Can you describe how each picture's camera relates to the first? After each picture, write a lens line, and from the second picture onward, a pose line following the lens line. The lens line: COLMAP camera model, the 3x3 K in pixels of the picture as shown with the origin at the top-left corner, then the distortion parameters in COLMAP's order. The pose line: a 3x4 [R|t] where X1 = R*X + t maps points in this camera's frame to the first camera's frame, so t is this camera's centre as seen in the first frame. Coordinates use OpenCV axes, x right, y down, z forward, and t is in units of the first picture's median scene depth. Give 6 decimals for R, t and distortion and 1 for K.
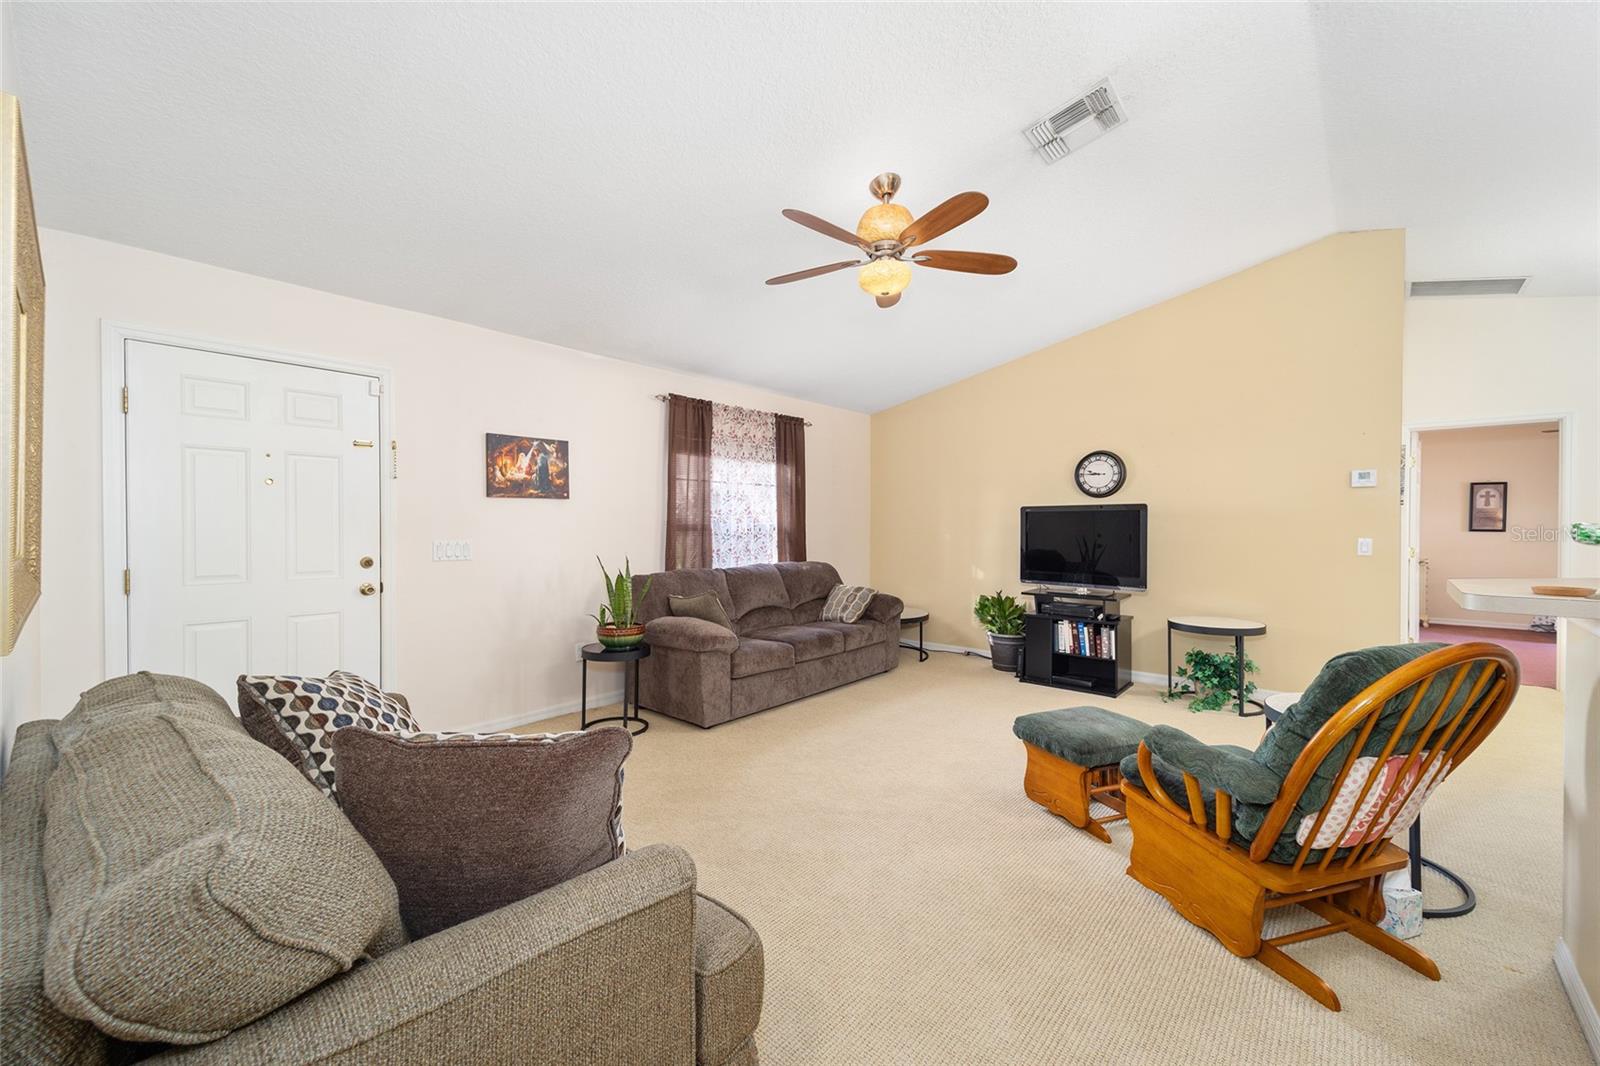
lens RADIAL K [[626.7, 0, 795.1], [0, 626.7, 534.4], [0, 0, 1]] dist [0.033573, -0.012351]
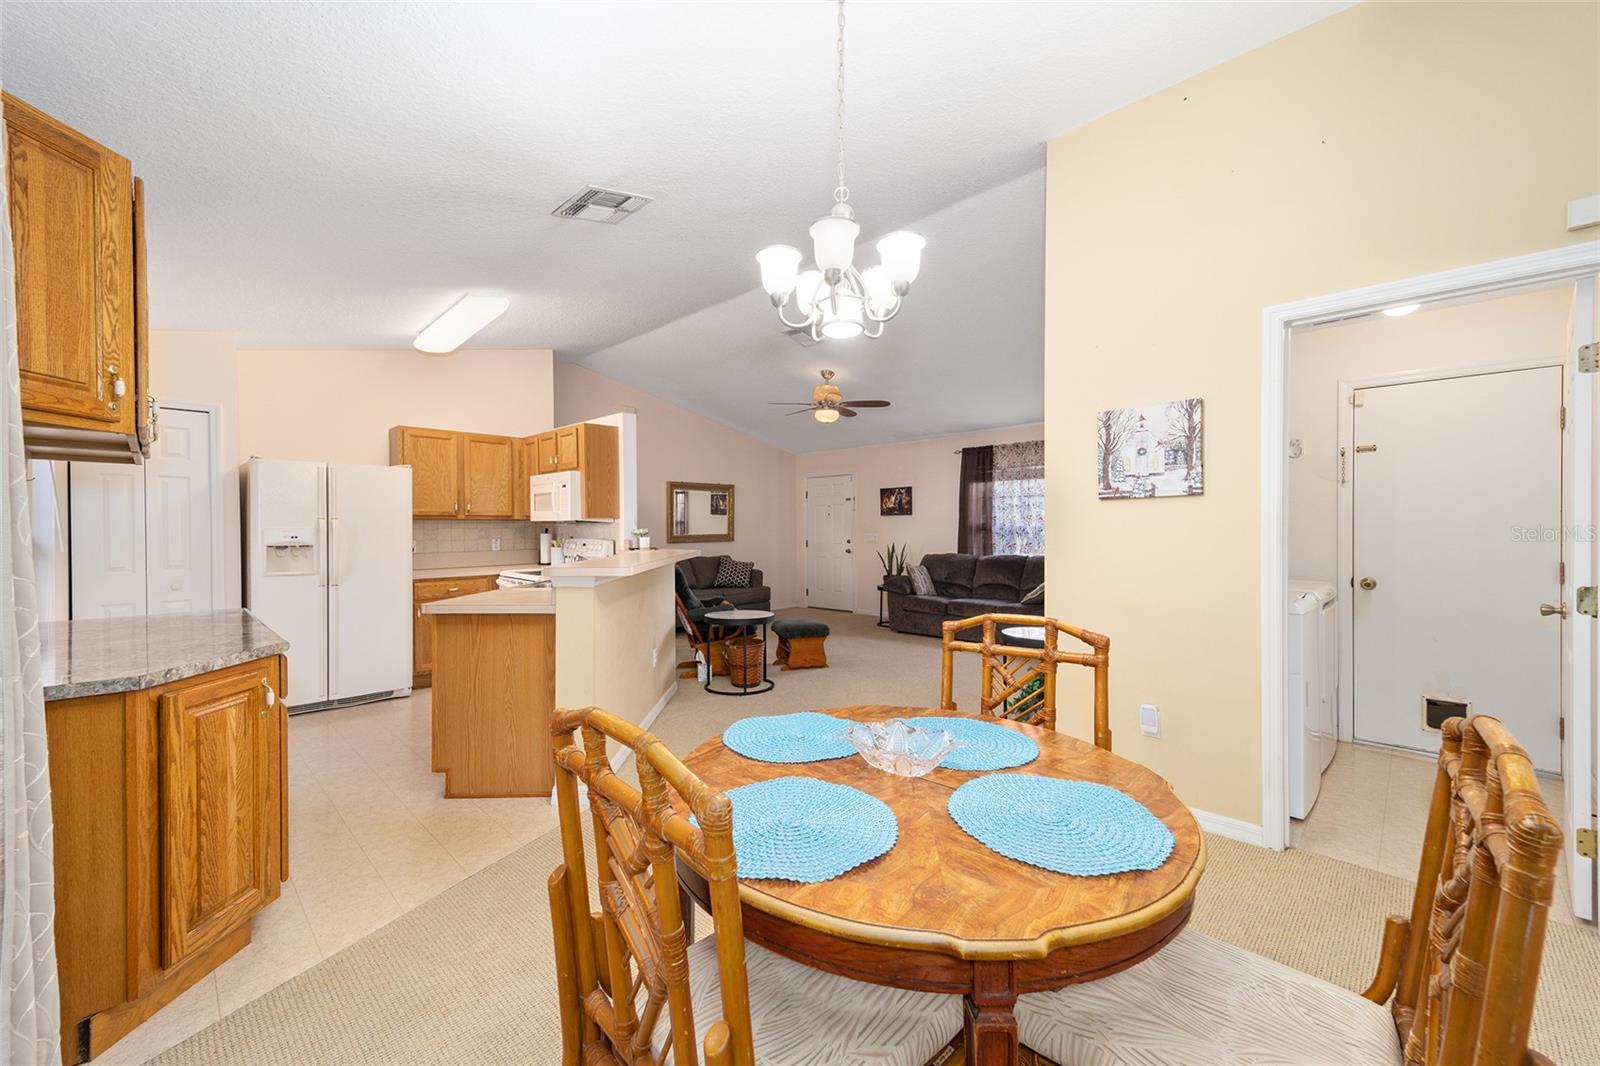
lens RADIAL K [[626.7, 0, 795.1], [0, 626.7, 534.4], [0, 0, 1]] dist [0.033573, -0.012351]
pose [[-0.056777, 0.011014, -0.998326, 1.521694], [-0.008986, 0.999893, 0.011543, -0.011634], [0.998346, 0.009627, -0.056672, 0.664264]]
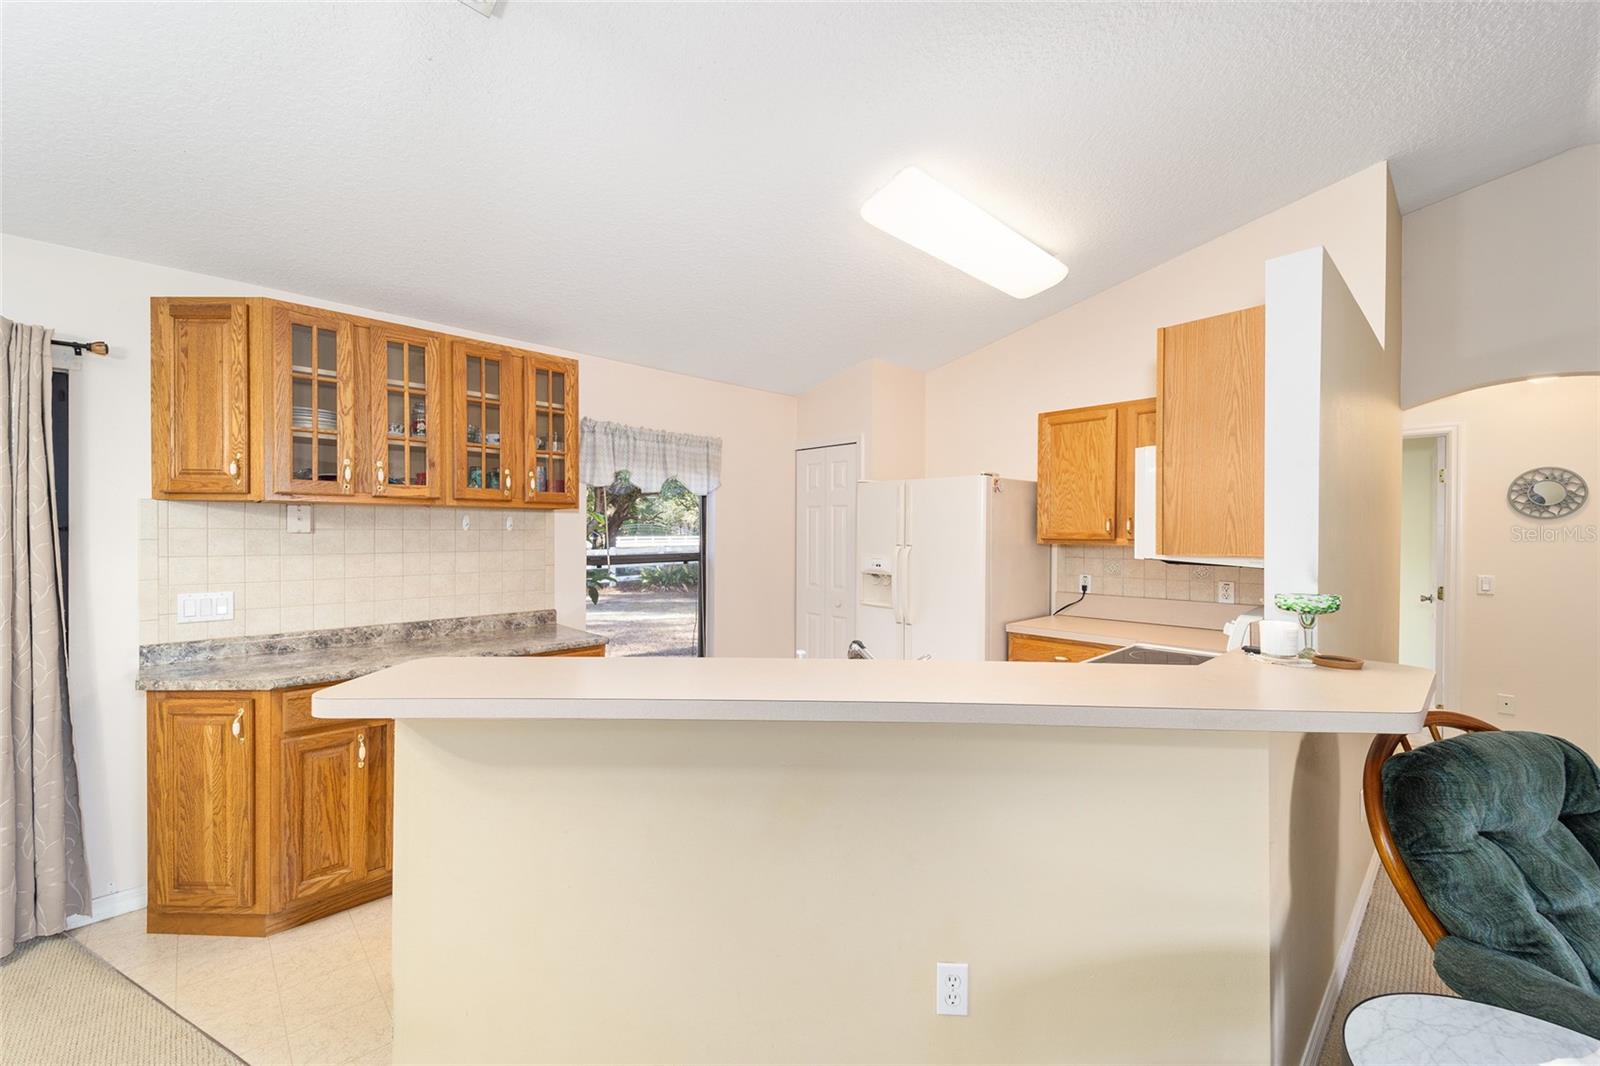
lens RADIAL K [[626.7, 0, 795.1], [0, 626.7, 534.4], [0, 0, 1]] dist [0.033573, -0.012351]
pose [[-0.995938, -0.003490, 0.089971, 0.675329], [-0.001837, 0.999828, 0.018445, -0.046607], [-0.090020, 0.018204, -0.995774, 0.721975]]
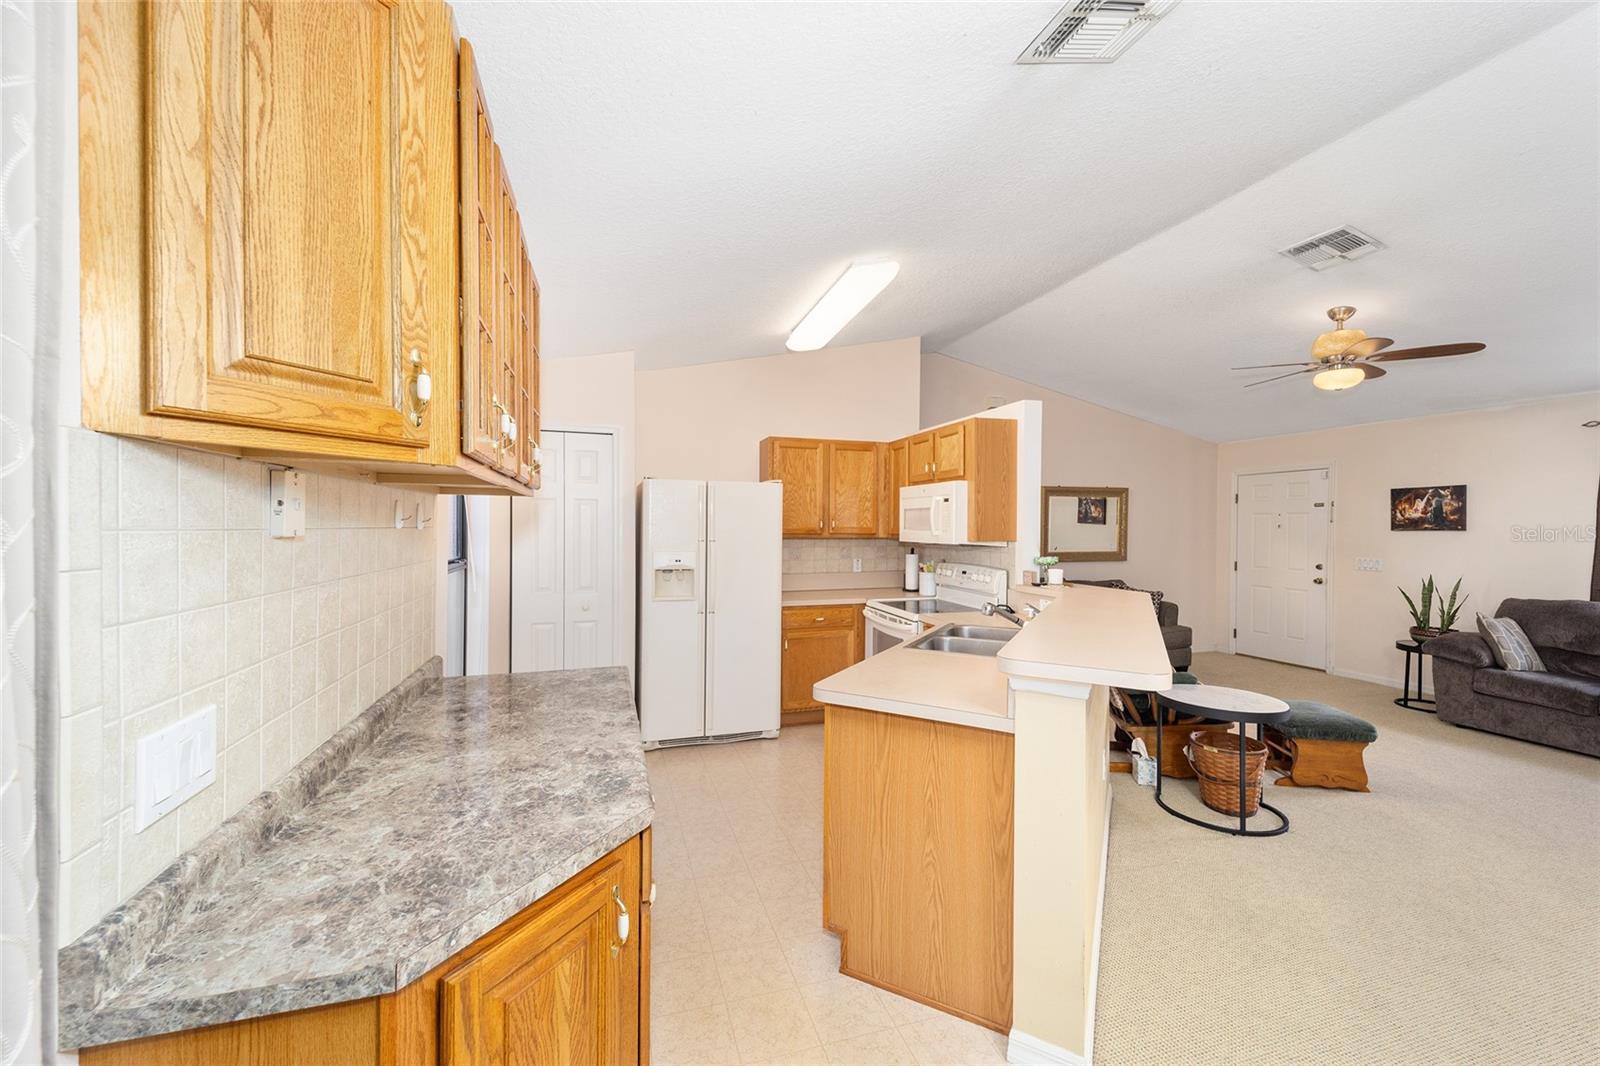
lens RADIAL K [[626.7, 0, 795.1], [0, 626.7, 534.4], [0, 0, 1]] dist [0.033573, -0.012351]
pose [[-0.520822, 0.007330, -0.853634, 1.289182], [-0.016431, 0.999692, 0.018608, -0.045345], [0.853507, 0.023717, -0.520541, 0.469445]]
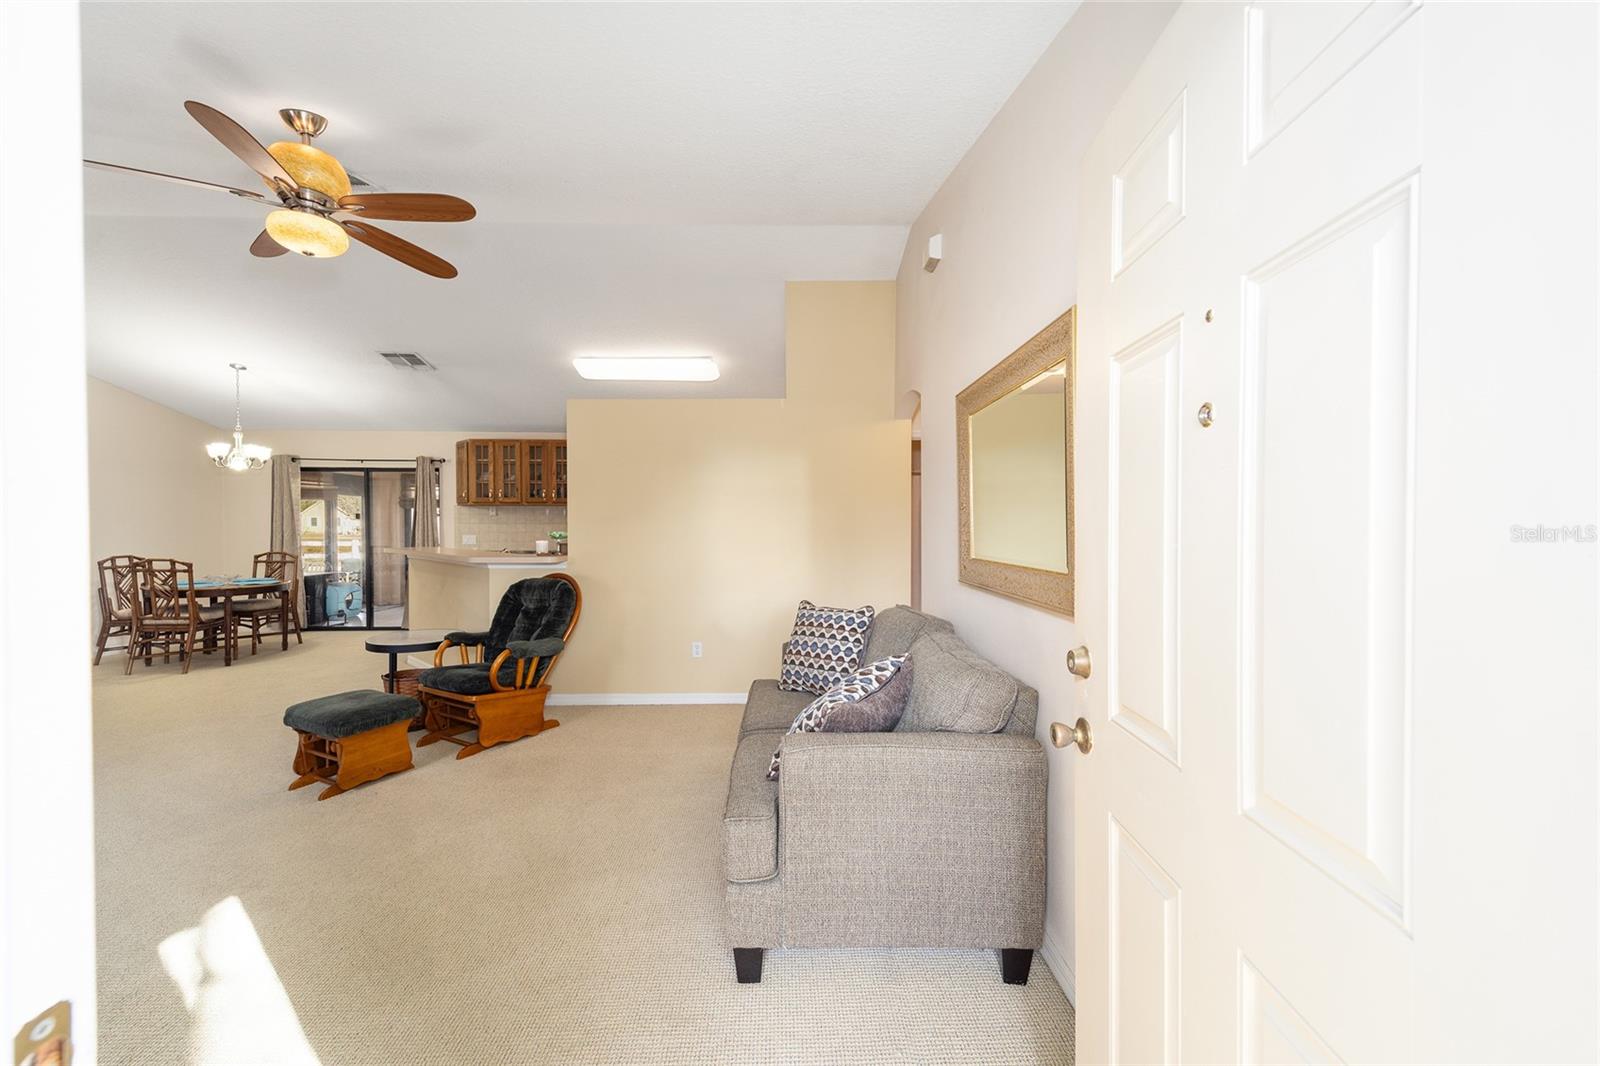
lens RADIAL K [[626.7, 0, 795.1], [0, 626.7, 534.4], [0, 0, 1]] dist [0.033573, -0.012351]
pose [[-0.670422, -0.013033, 0.741866, -0.571765], [0.009651, 0.999608, 0.026282, -0.023130], [-0.741918, 0.024780, -0.670033, 0.702087]]
